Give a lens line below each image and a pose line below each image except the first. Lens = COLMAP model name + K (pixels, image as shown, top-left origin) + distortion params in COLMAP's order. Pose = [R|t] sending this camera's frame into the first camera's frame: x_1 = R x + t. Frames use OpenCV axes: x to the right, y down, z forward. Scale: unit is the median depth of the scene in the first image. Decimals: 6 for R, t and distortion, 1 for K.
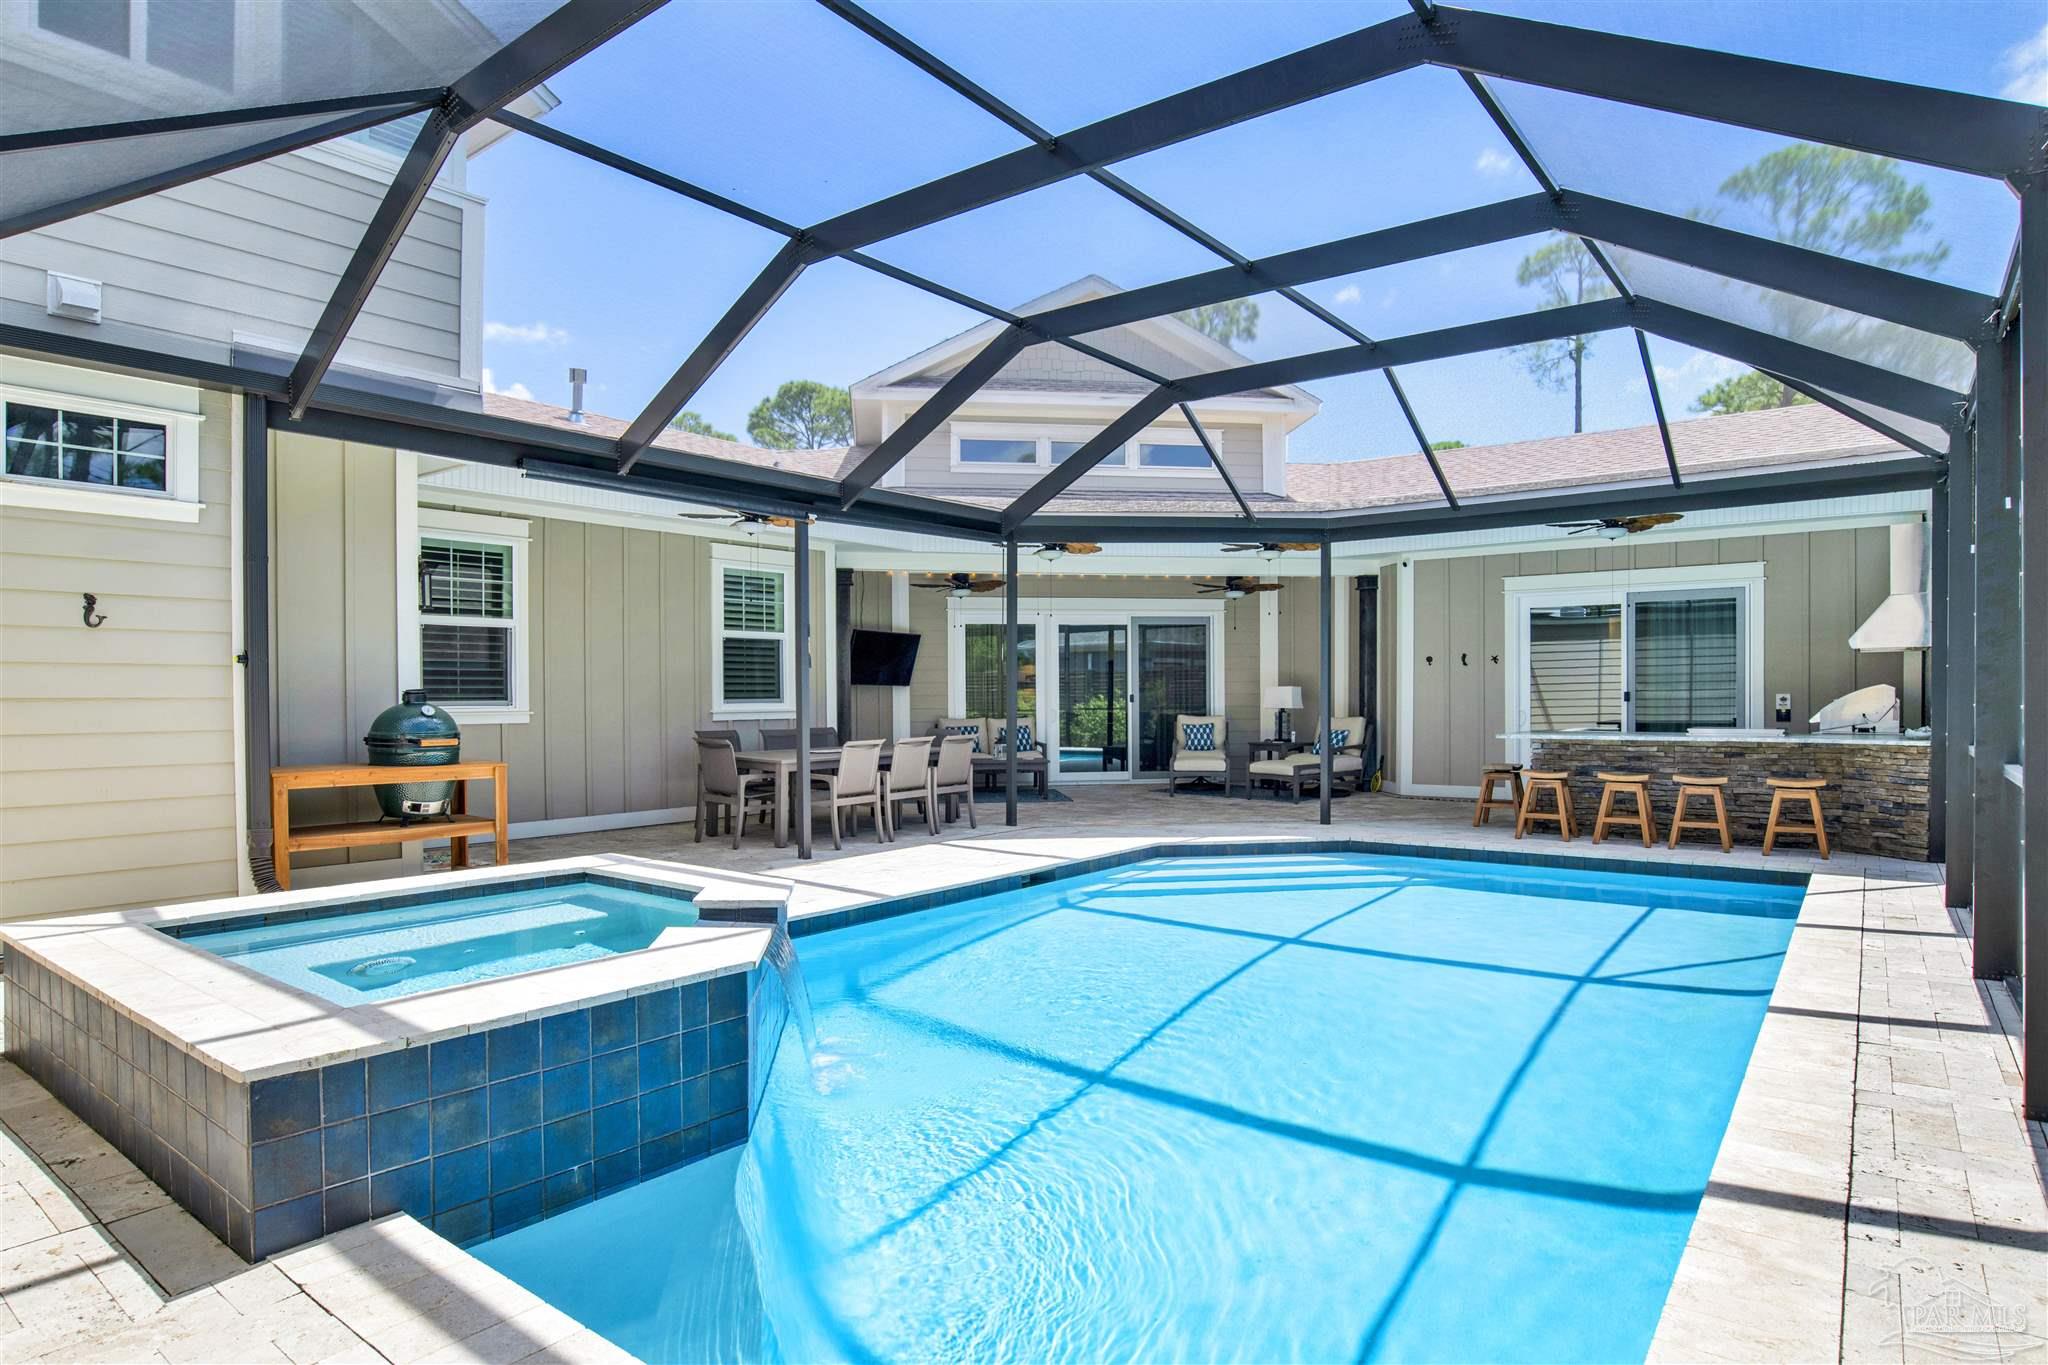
lens RADIAL K [[1123.1, 0, 1021.2], [0, 1123.1, 690.3], [0, 0, 1]] dist [0.000914, 0.000078]
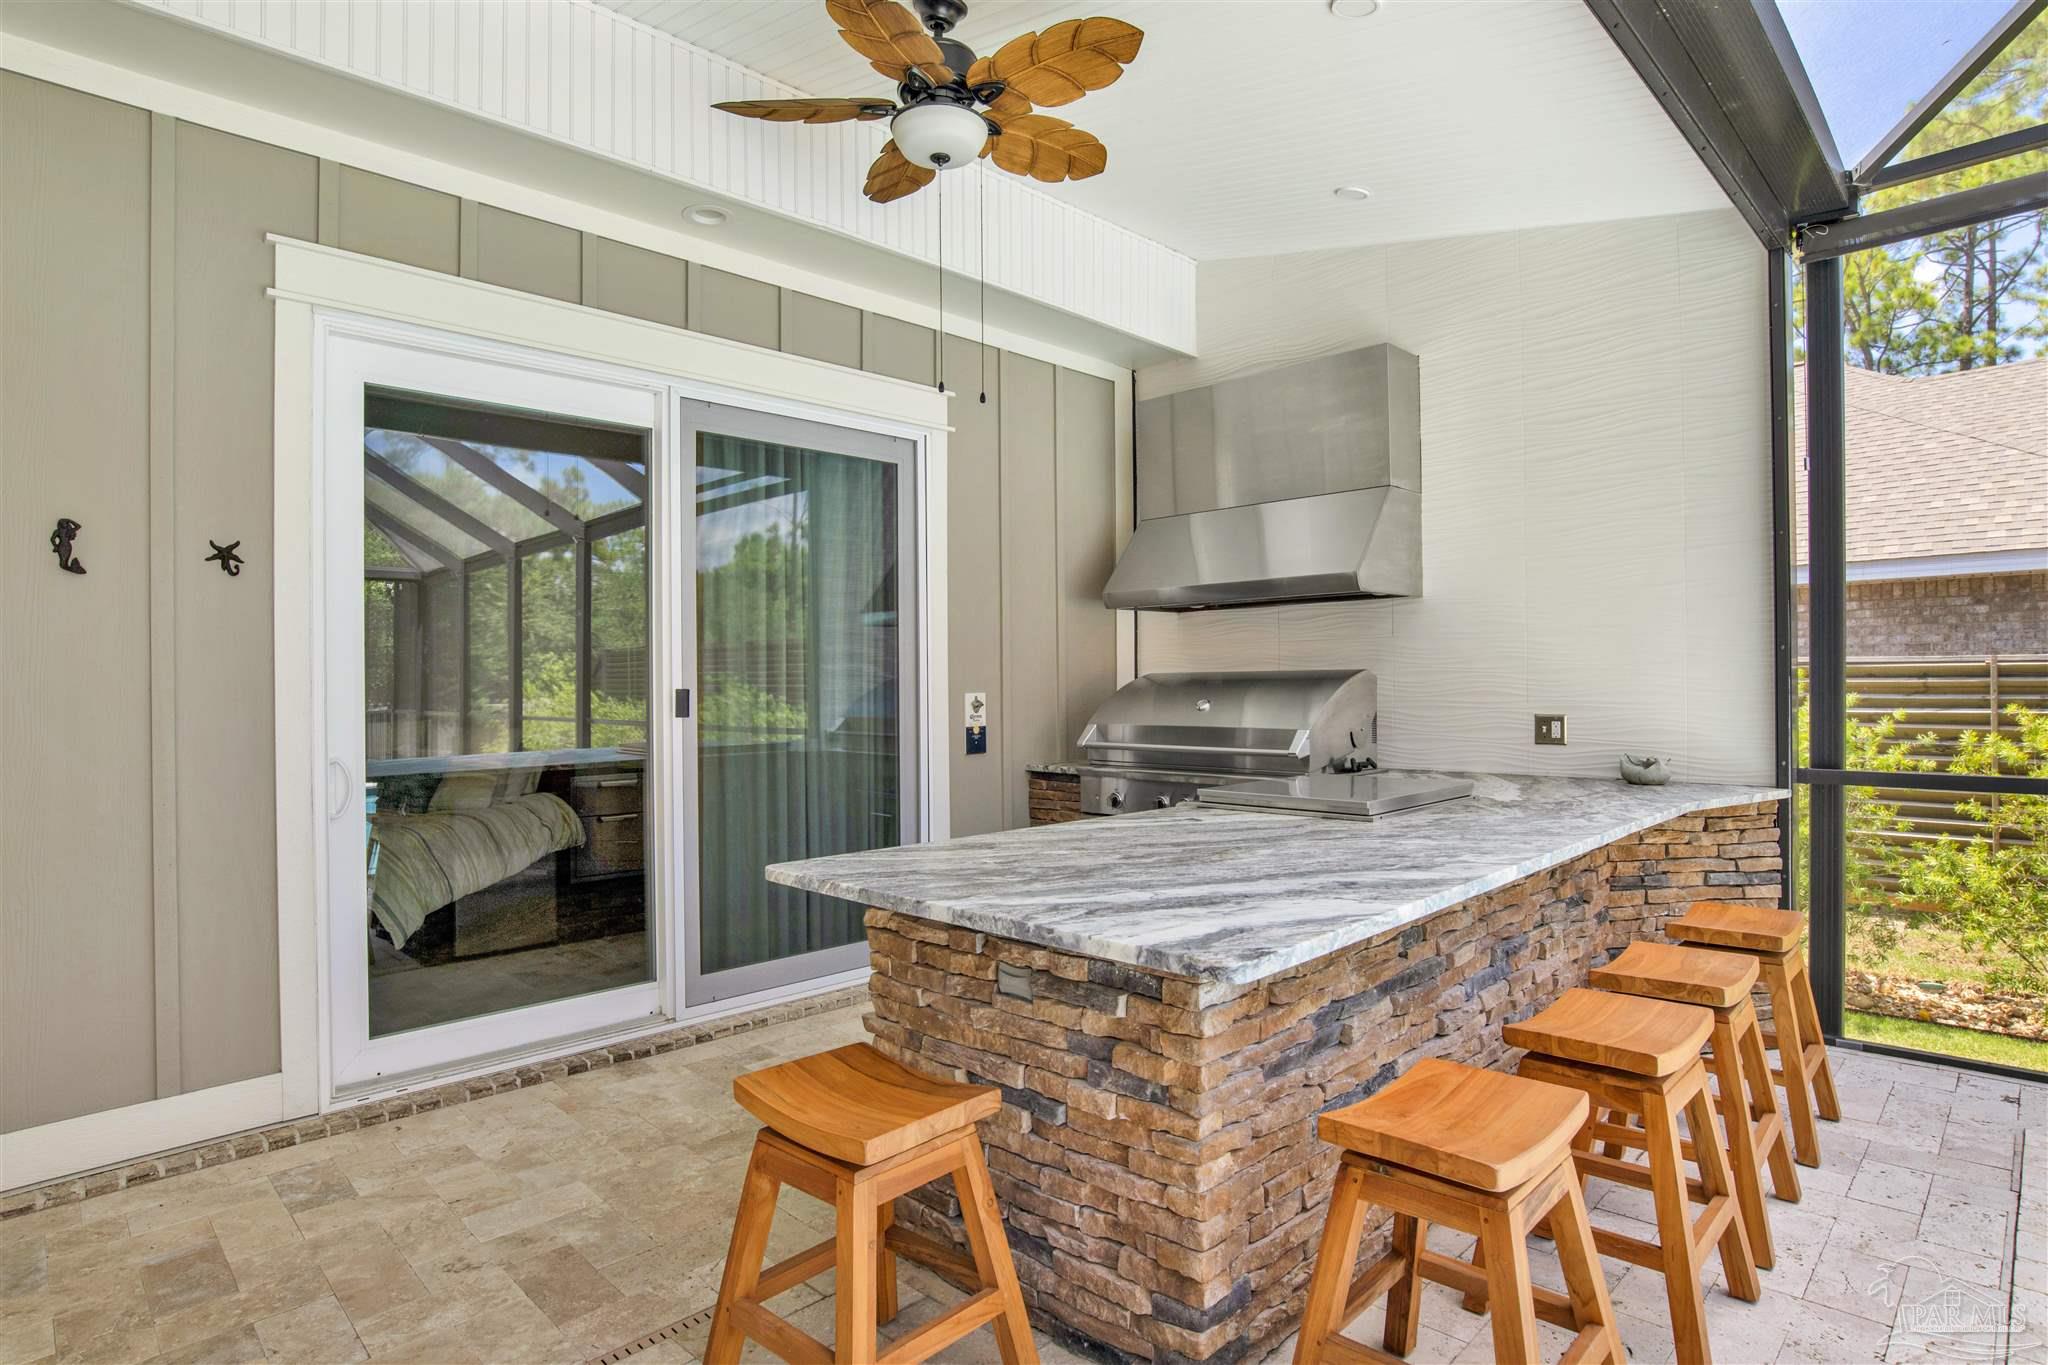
lens RADIAL K [[1063.3, 0, 1021.6], [0, 1063.3, 683.0], [0, 0, 1]] dist [-0.029081, -0.000695]
pose [[0.116662, 0.002485, 0.993169, 0.253705], [0.004566, 0.999985, -0.003038, 0.000839], [-0.993161, 0.004889, 0.116649, 0.926068]]
